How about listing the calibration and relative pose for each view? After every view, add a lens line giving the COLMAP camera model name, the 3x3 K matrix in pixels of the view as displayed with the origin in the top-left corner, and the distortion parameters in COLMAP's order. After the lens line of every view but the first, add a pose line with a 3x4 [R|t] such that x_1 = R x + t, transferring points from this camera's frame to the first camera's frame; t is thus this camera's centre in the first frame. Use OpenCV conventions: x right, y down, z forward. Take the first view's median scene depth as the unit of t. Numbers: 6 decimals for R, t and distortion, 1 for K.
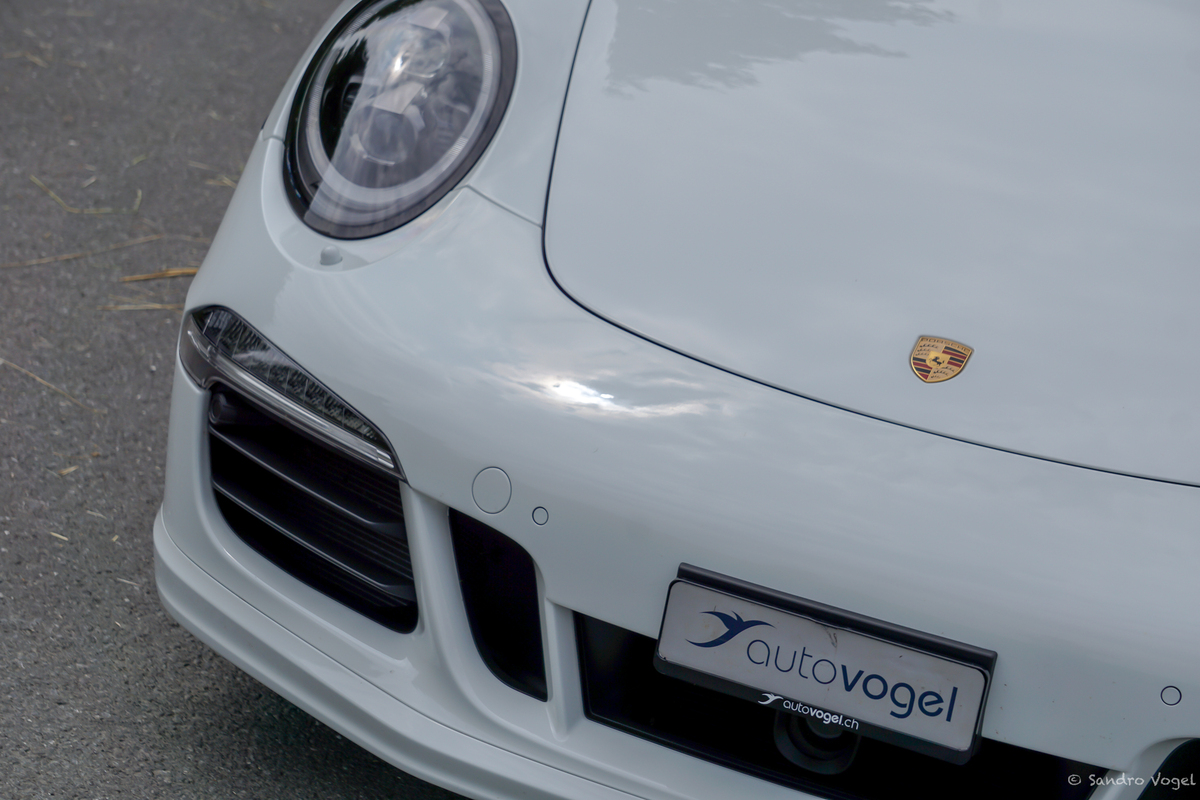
lens RADIAL K [[3677.3, 0, 600.3], [0, 3677.3, 399.7], [0, 0, 1]] dist [0.608967, 0.000000]
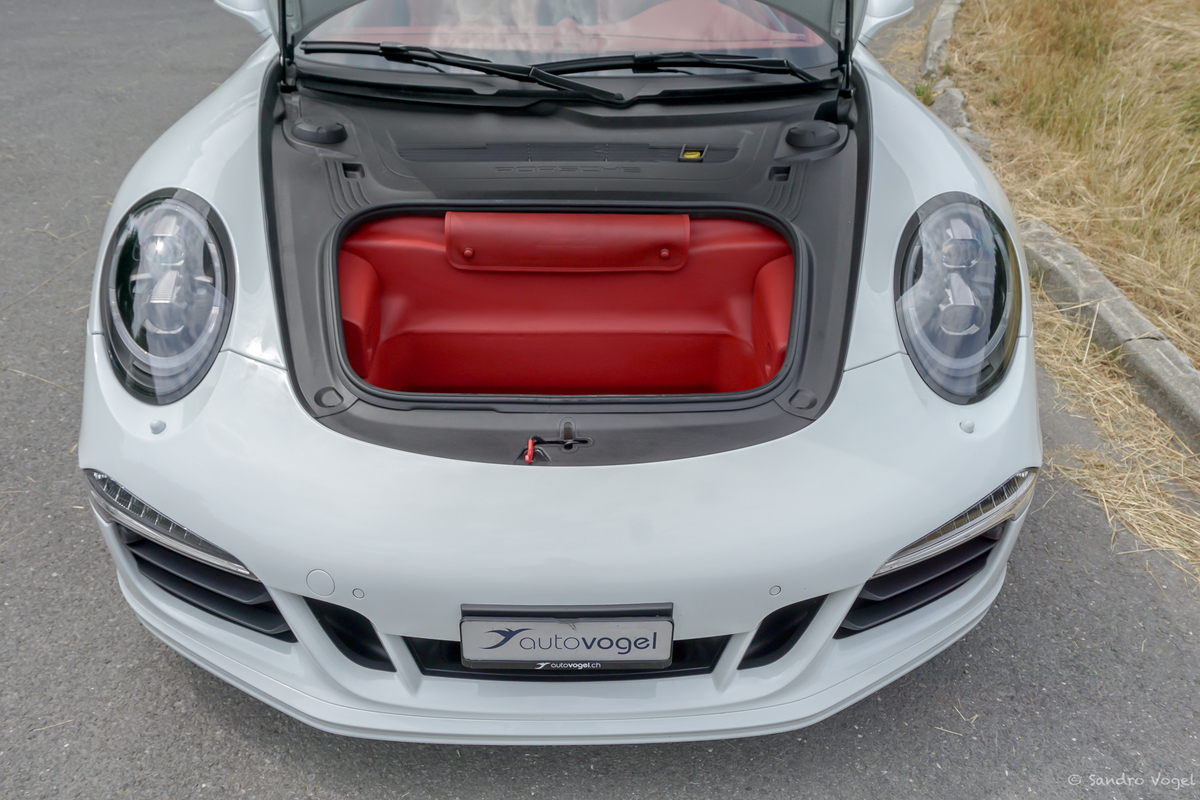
lens RADIAL K [[1015.7, 0, 600.6], [0, 1015.7, 401.3], [0, 0, 1]] dist [0.000593, -0.014825]
pose [[0.925605, -0.320990, 0.200551, 0.015580], [0.241266, 0.908646, 0.340812, -0.141972], [-0.291627, -0.267071, 0.918491, 0.536335]]
